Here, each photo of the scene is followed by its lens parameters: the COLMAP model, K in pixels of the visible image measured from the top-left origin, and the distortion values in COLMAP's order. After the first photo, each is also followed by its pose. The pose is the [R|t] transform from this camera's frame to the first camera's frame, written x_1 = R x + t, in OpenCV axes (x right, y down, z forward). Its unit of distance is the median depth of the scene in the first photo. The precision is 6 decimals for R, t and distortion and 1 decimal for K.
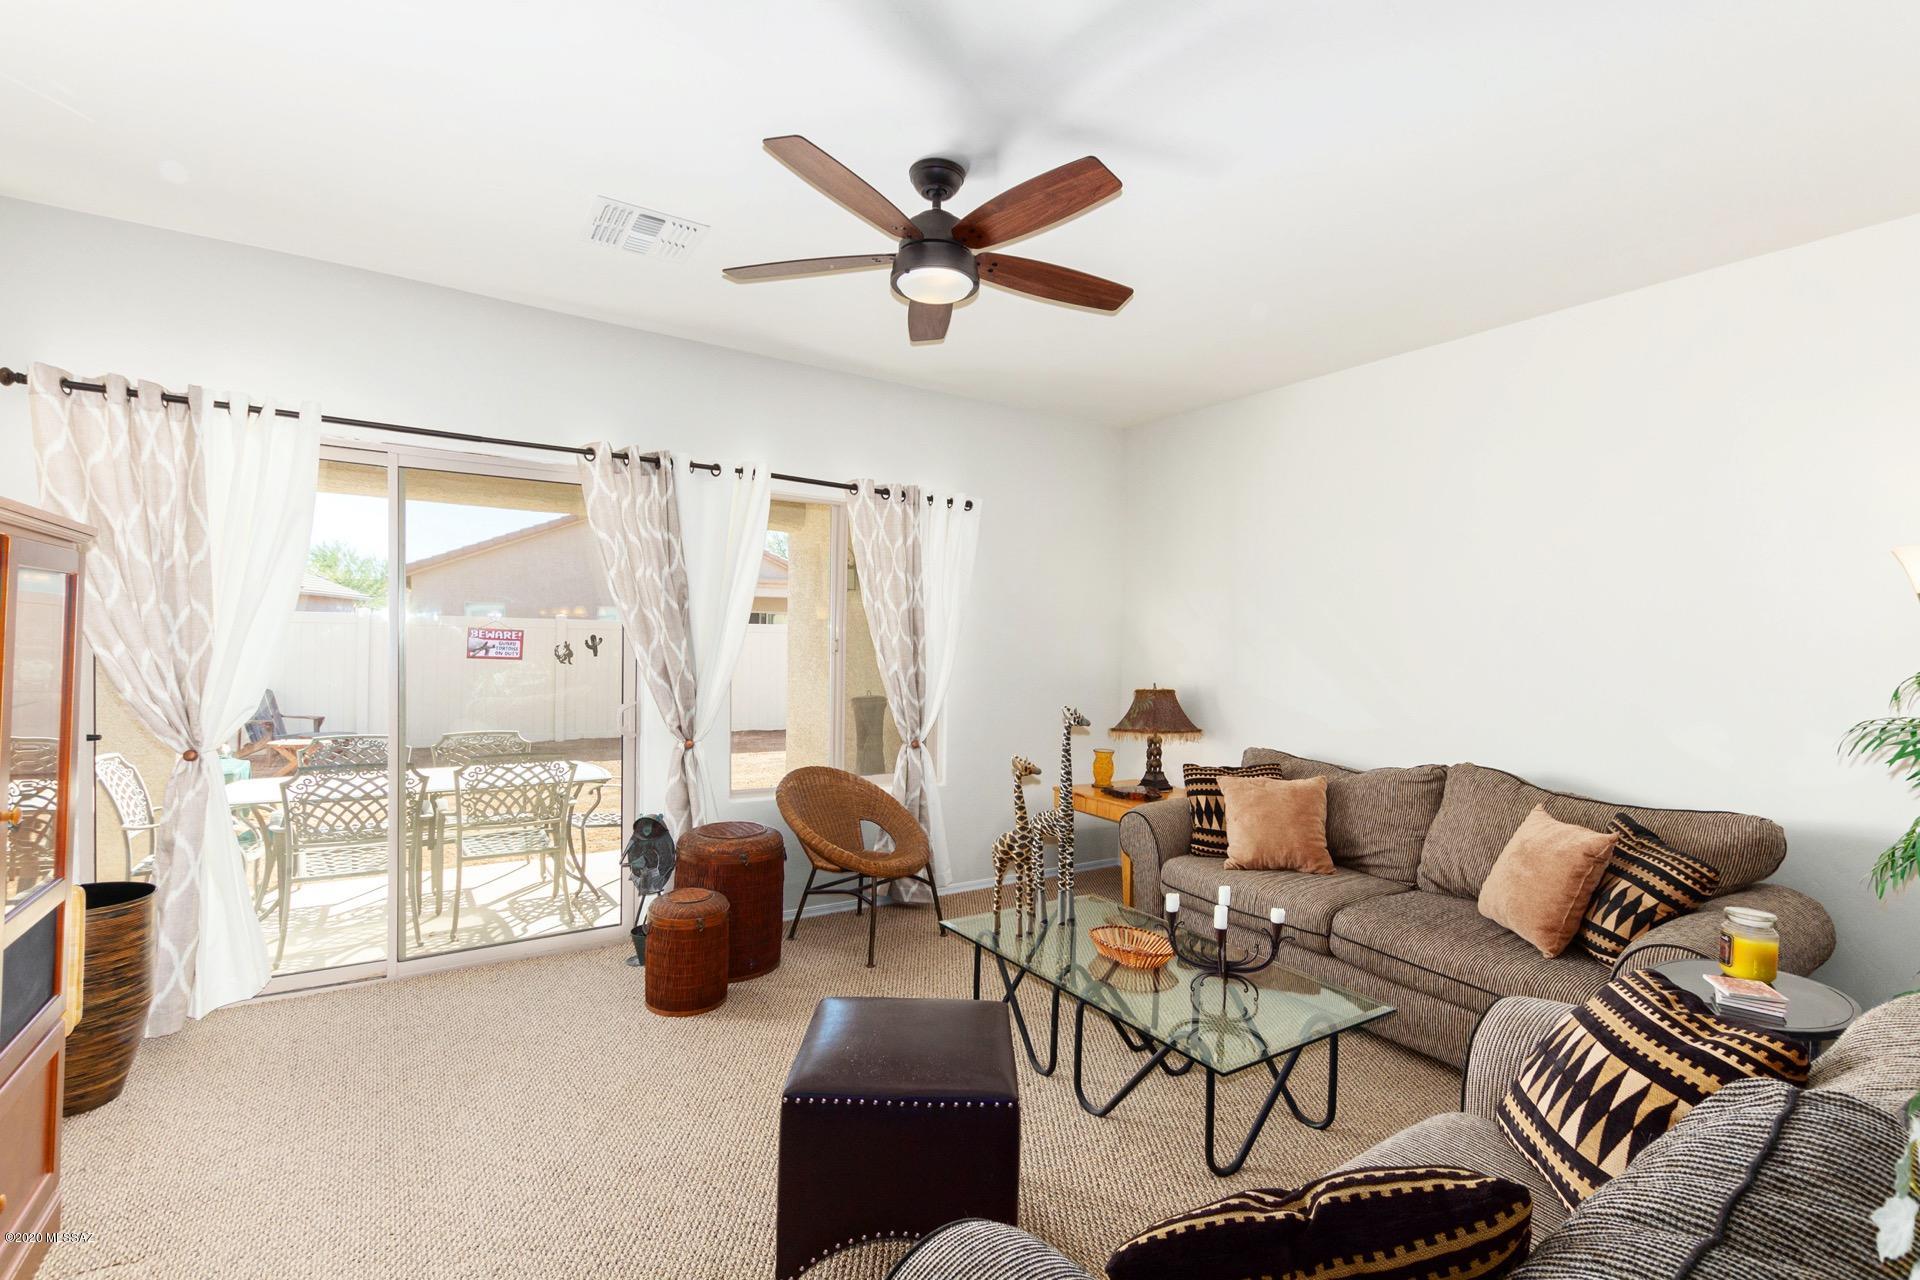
lens RADIAL K [[900.4, 0, 960.0], [0, 900.4, 640.0], [0, 0, 1]] dist [0.001138, -0.000465]
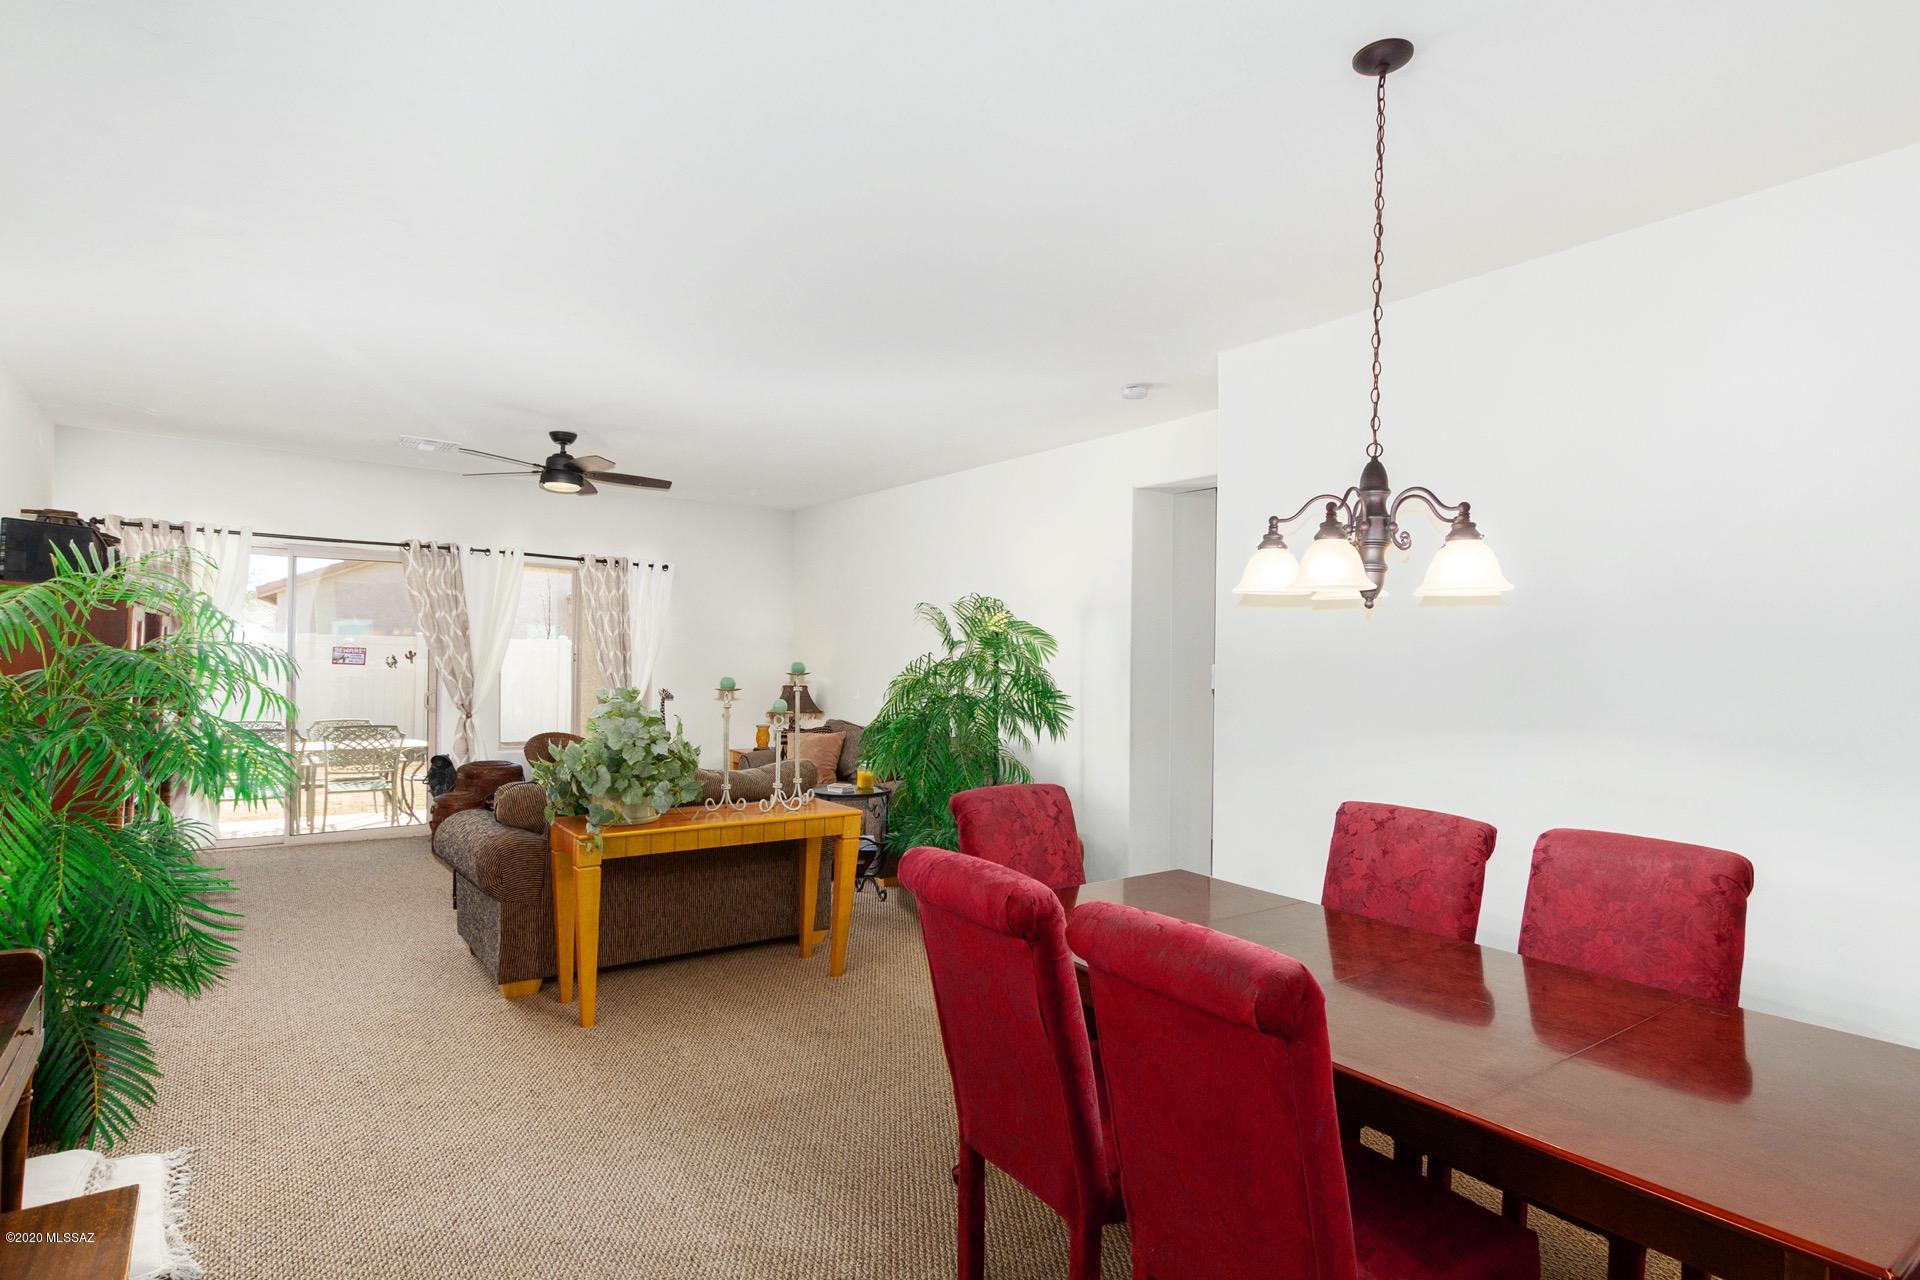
lens RADIAL K [[999.7, 0, 960.0], [0, 999.7, 640.0], [0, 0, 1]] dist [-0.000489, 0.000045]
pose [[0.998111, 0.001225, 0.061417, 0.508696], [-0.000417, 0.999913, -0.013160, -0.001050], [-0.061428, 0.013109, 0.998025, -0.937271]]
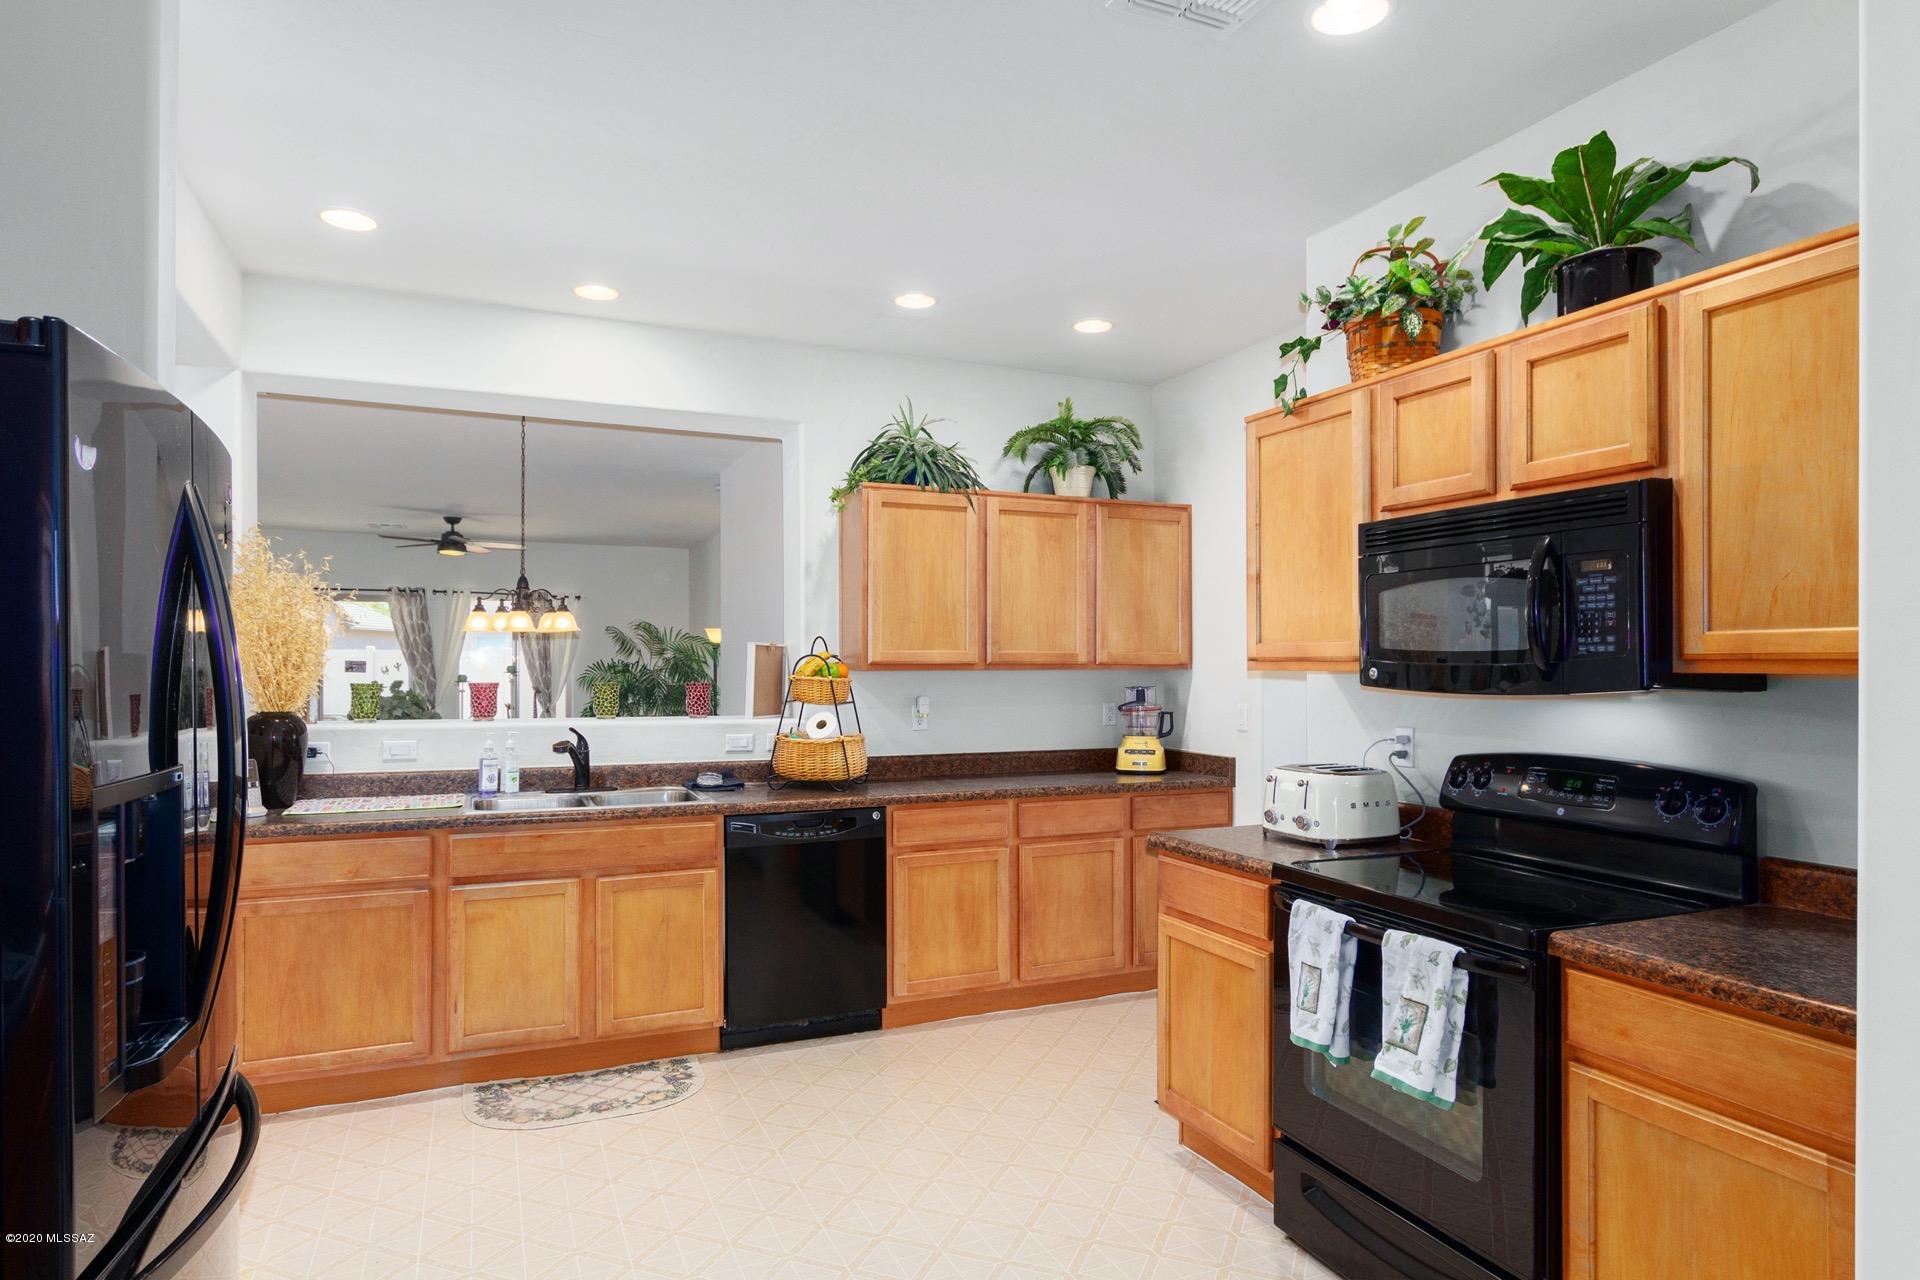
lens RADIAL K [[1163.9, 0, 960.0], [0, 1163.9, 640.0], [0, 0, 1]] dist [0.002362, 0.000572]
pose [[0.986886, -0.017855, -0.160428, 1.625254], [0.014572, 0.999660, -0.021619, 0.025420], [0.160759, 0.018997, 0.986811, -1.888051]]
